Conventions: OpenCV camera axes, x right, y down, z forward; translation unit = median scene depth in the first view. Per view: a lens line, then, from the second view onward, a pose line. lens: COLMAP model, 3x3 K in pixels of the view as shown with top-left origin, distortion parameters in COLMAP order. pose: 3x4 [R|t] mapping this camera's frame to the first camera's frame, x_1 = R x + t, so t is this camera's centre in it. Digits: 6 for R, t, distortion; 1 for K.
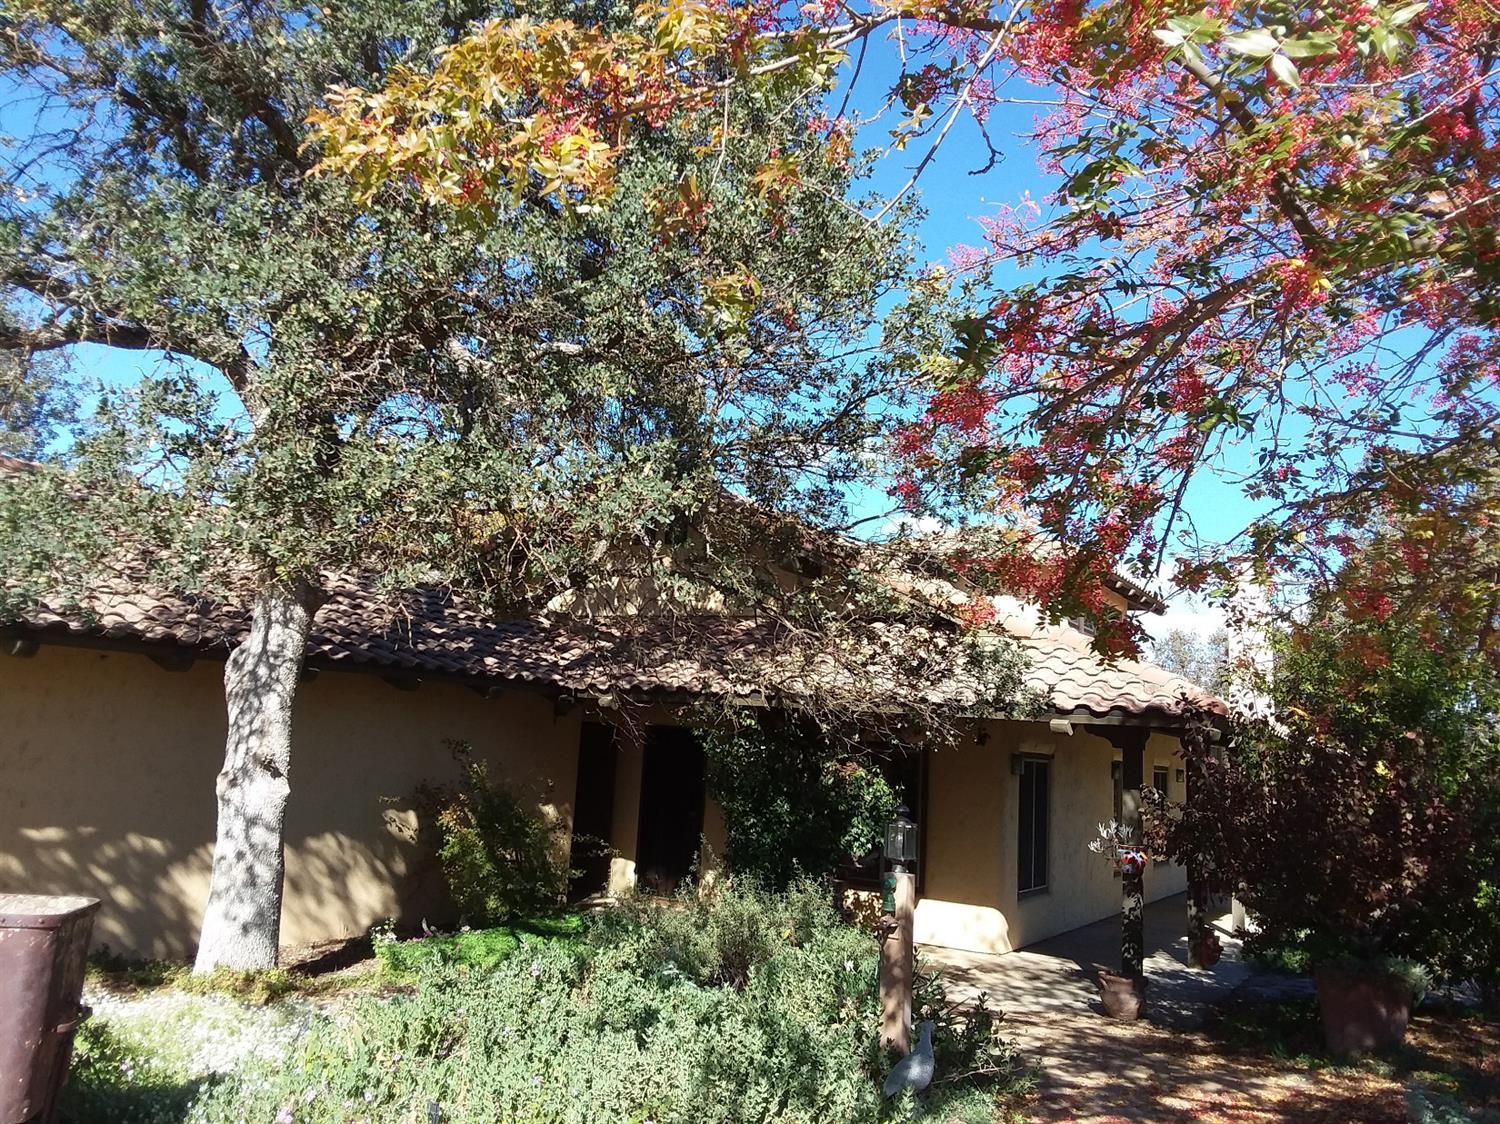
lens RADIAL K [[1208.1, 0, 689.6], [0, 1208.1, 521.2], [0, 0, 1]] dist [0.133917, -0.185427]
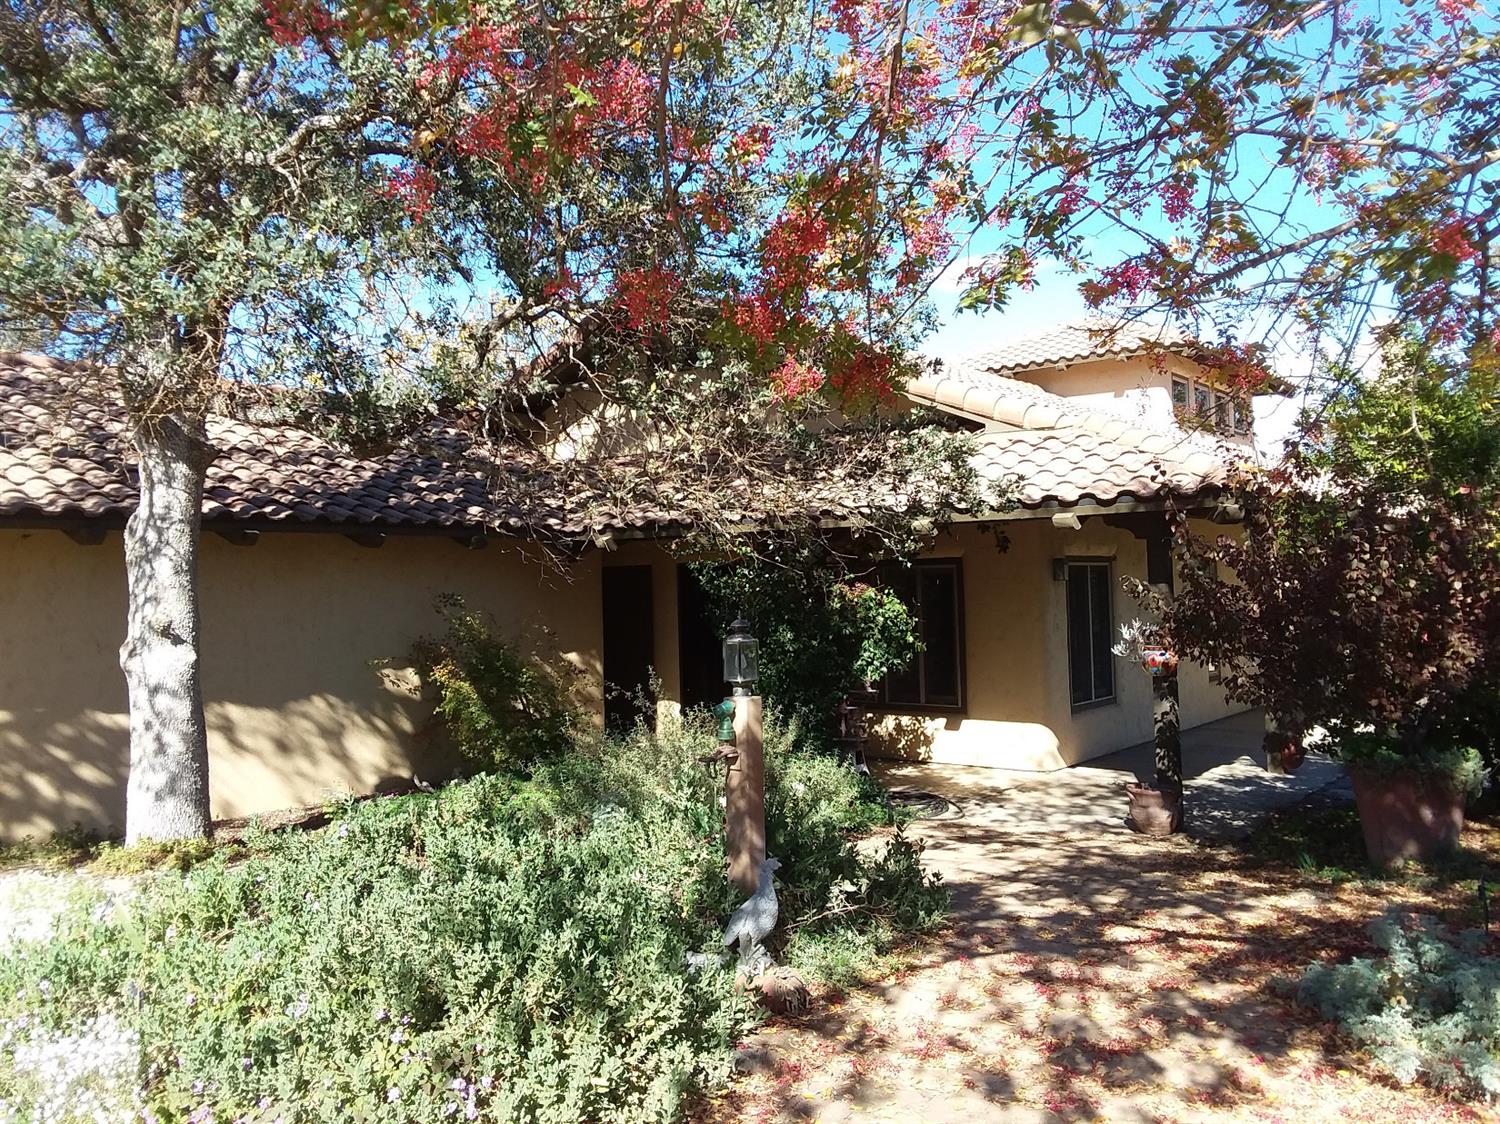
lens RADIAL K [[1208.1, 0, 689.6], [0, 1208.1, 521.2], [0, 0, 1]] dist [0.133917, -0.185427]
pose [[0.986869, -0.089444, -0.134493, 0.154868], [0.105290, 0.987685, 0.115728, 0.038043], [0.122485, -0.128369, 0.984134, 0.103932]]
